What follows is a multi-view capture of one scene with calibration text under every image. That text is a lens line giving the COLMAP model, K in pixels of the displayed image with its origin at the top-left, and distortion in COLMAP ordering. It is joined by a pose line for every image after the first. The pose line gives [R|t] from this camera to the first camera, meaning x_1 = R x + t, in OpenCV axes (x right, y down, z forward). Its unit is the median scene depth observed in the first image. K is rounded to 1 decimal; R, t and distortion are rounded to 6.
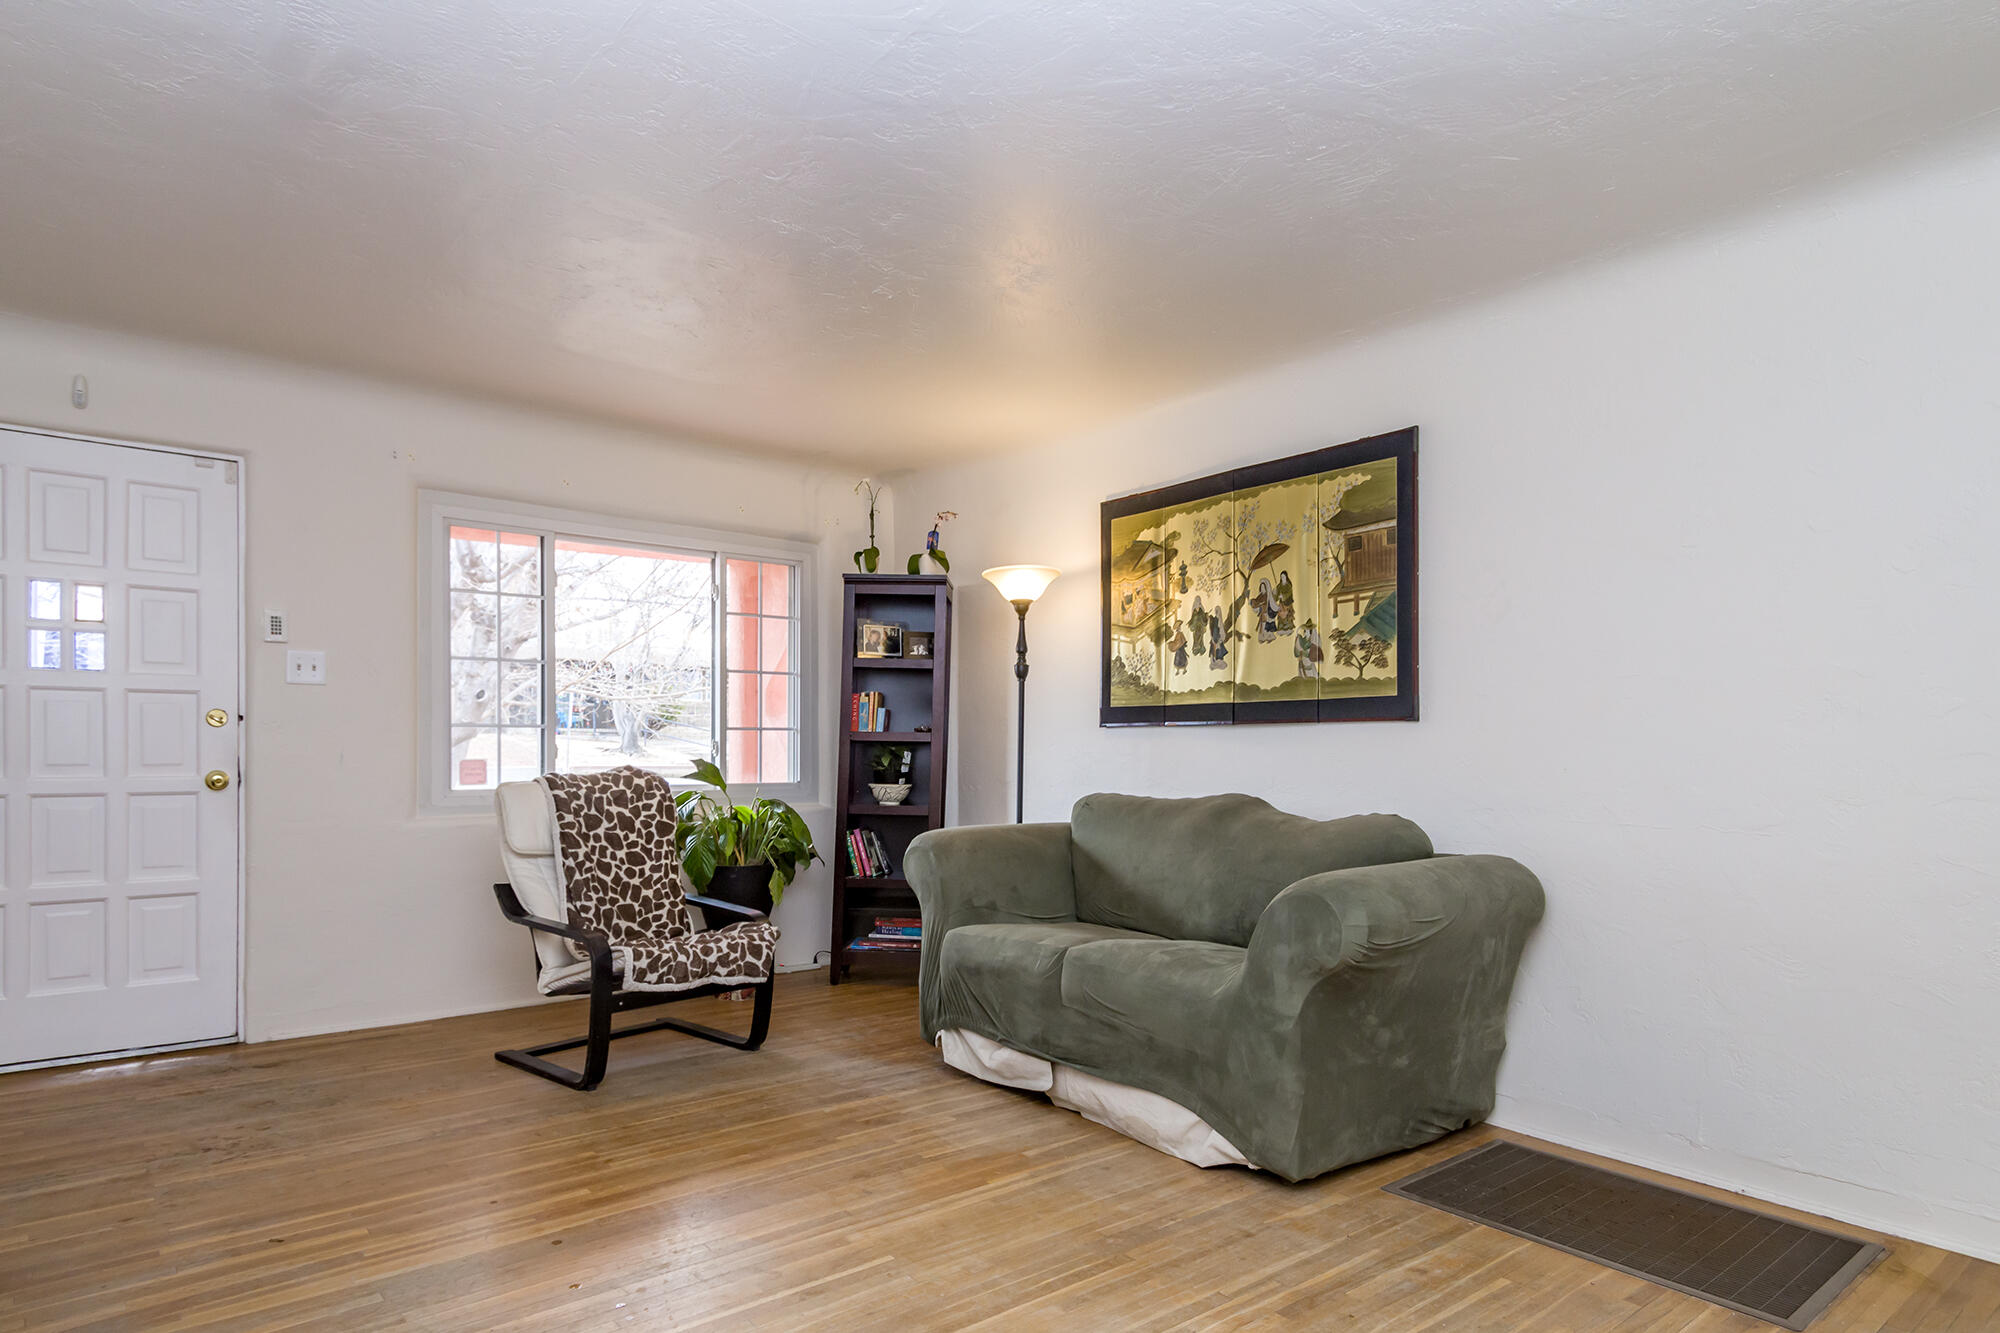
lens RADIAL K [[1149.1, 0, 1036.2], [0, 1149.1, 757.6], [0, 0, 1]] dist [0.015926, -0.001500]
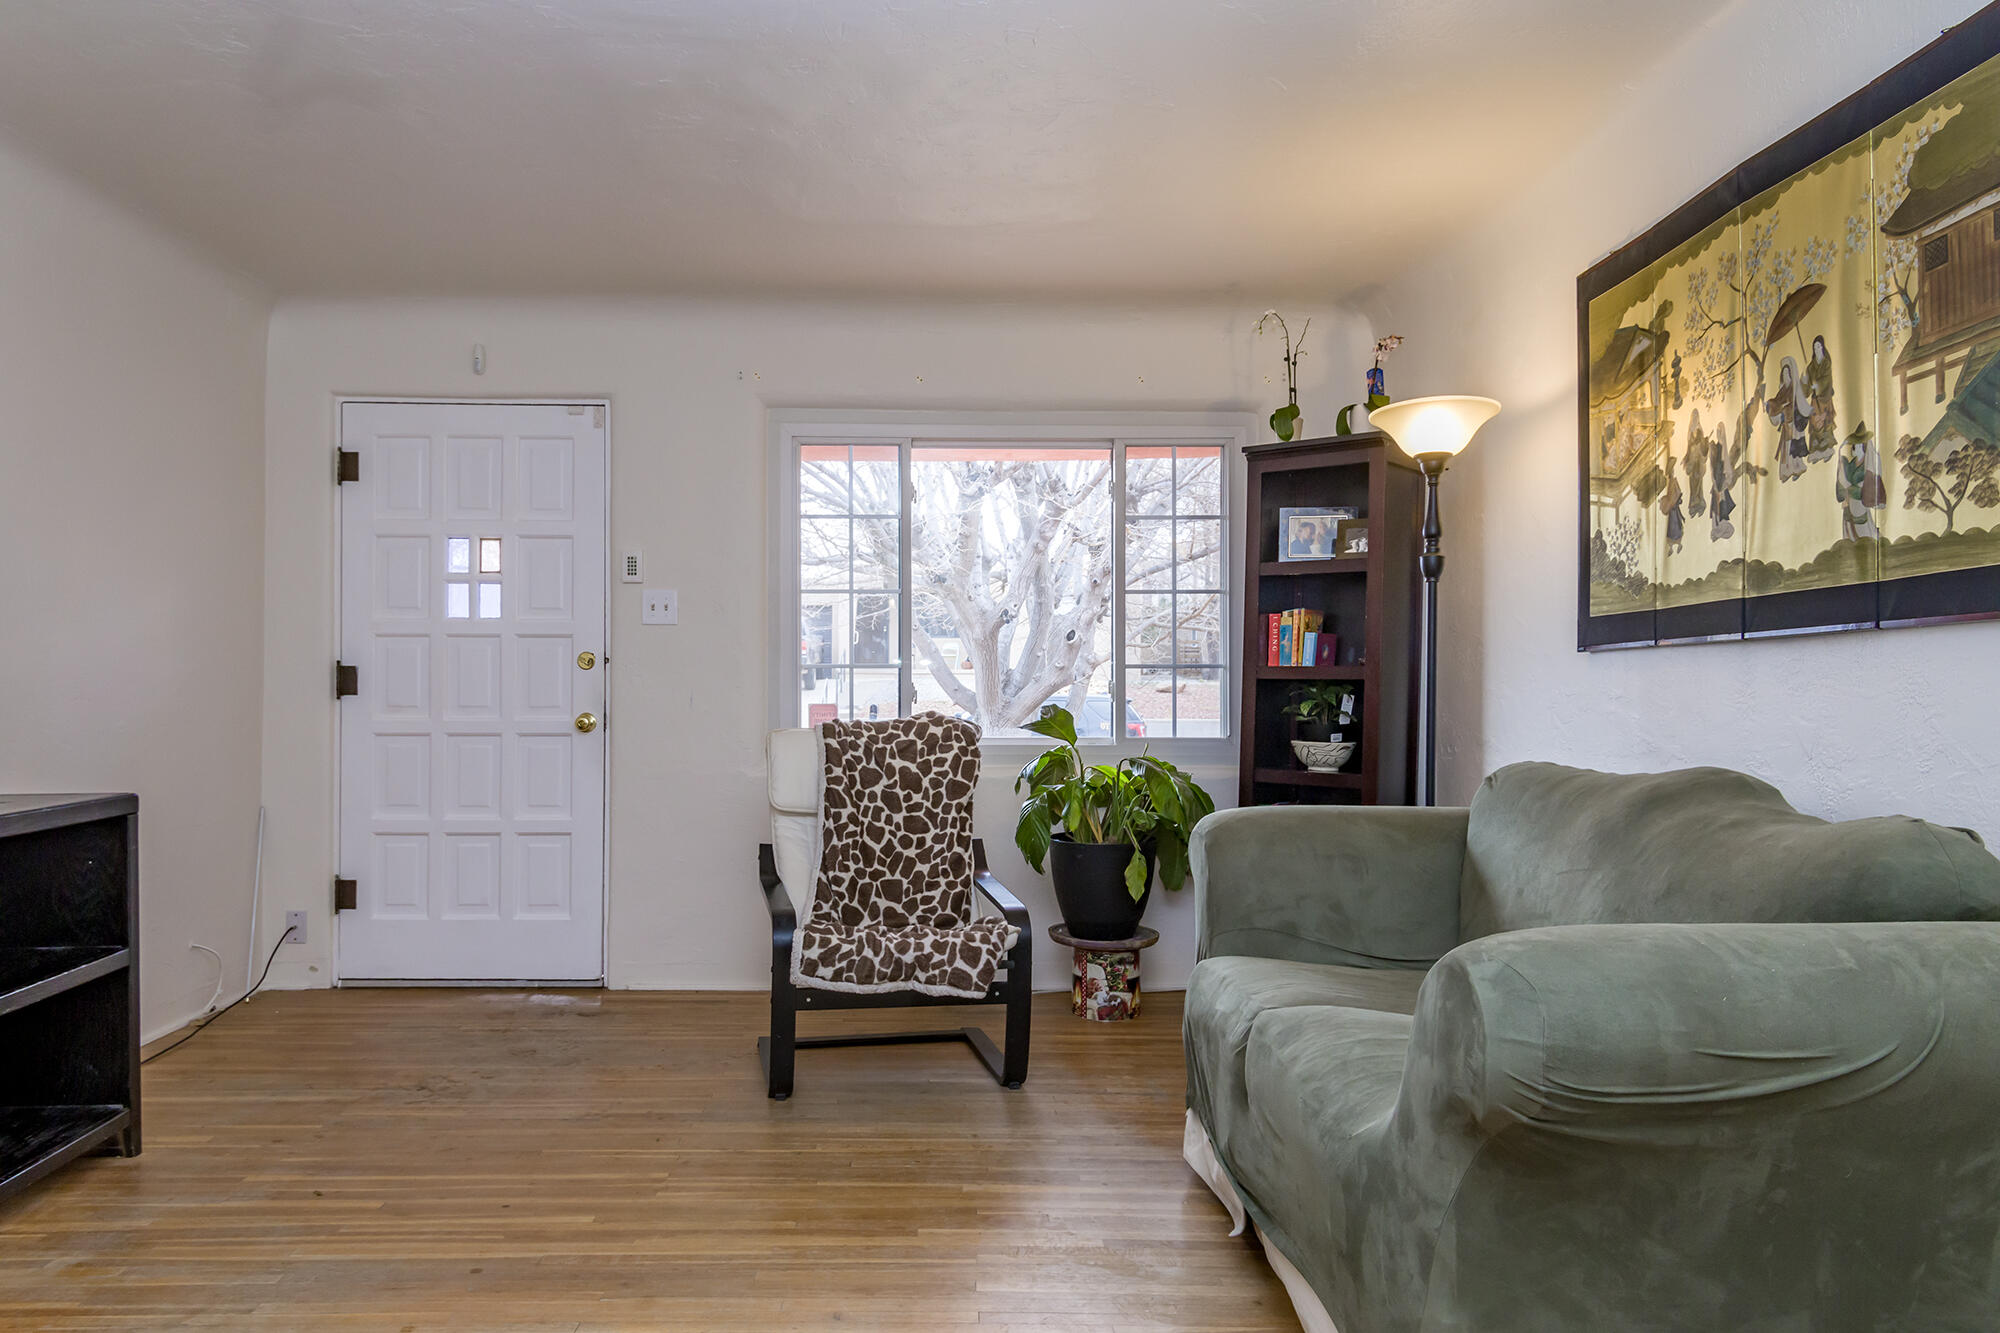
lens RADIAL K [[1398.3, 0, 954.7], [0, 1398.3, 678.6], [0, 0, 1]] dist [0.042634, -0.023478]
pose [[0.765683, -0.009986, -0.643141, 0.322405], [-0.005207, 0.999750, -0.021722, 0.006047], [0.643197, 0.019981, 0.765440, 0.268557]]
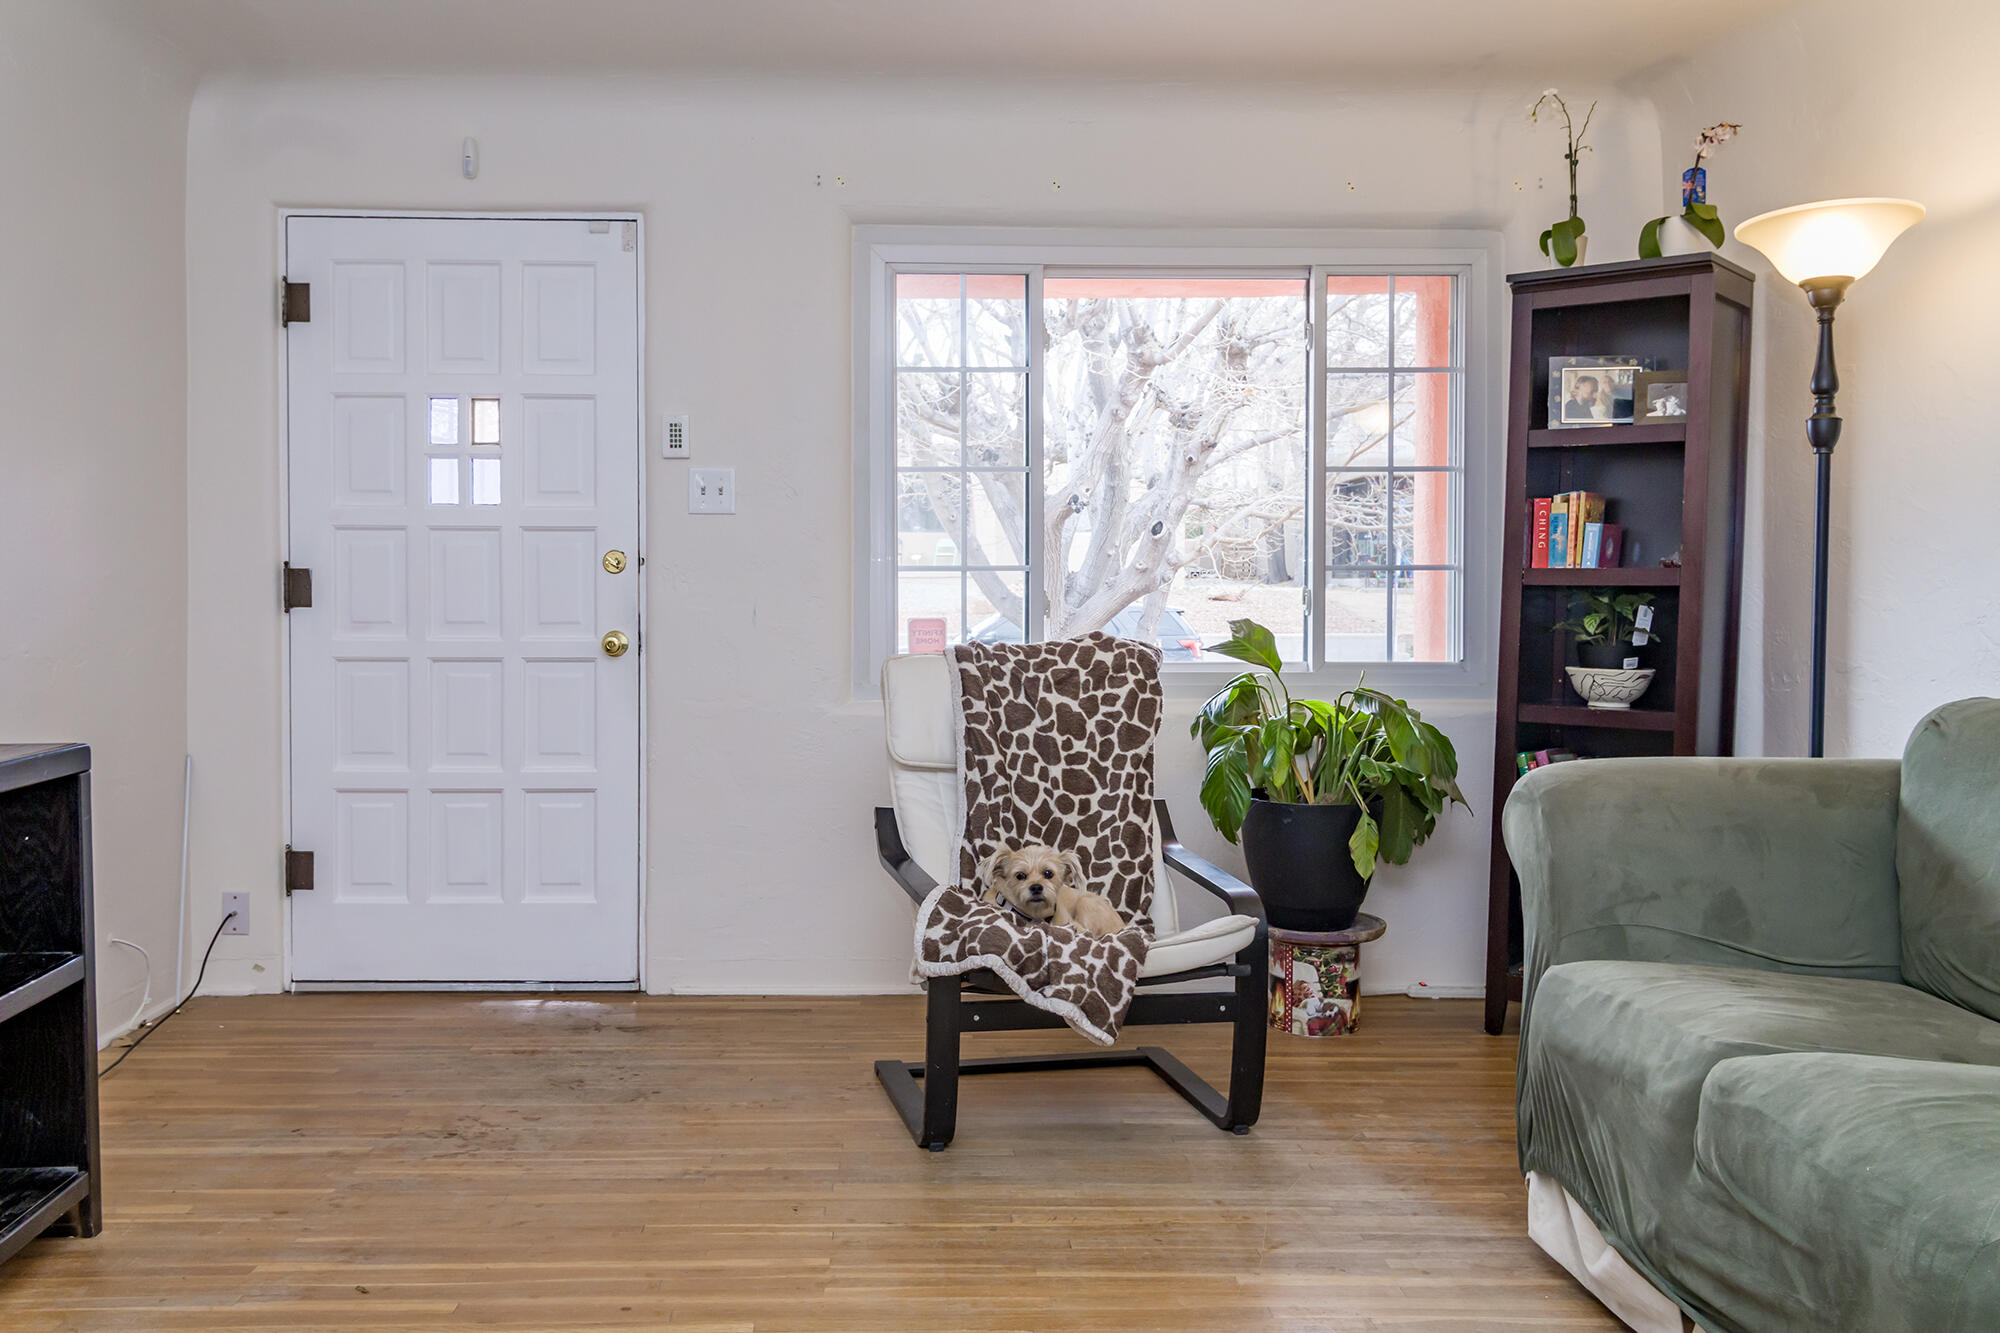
lens RADIAL K [[1740.1, 0, 943.4], [0, 1740.1, 633.4], [0, 0, 1]] dist [0.031478, -0.001613]
pose [[0.773713, 0.007891, -0.633487, 0.184935], [-0.004190, 0.999964, 0.007338, 0.003548], [0.633523, -0.003023, 0.773718, 0.248250]]
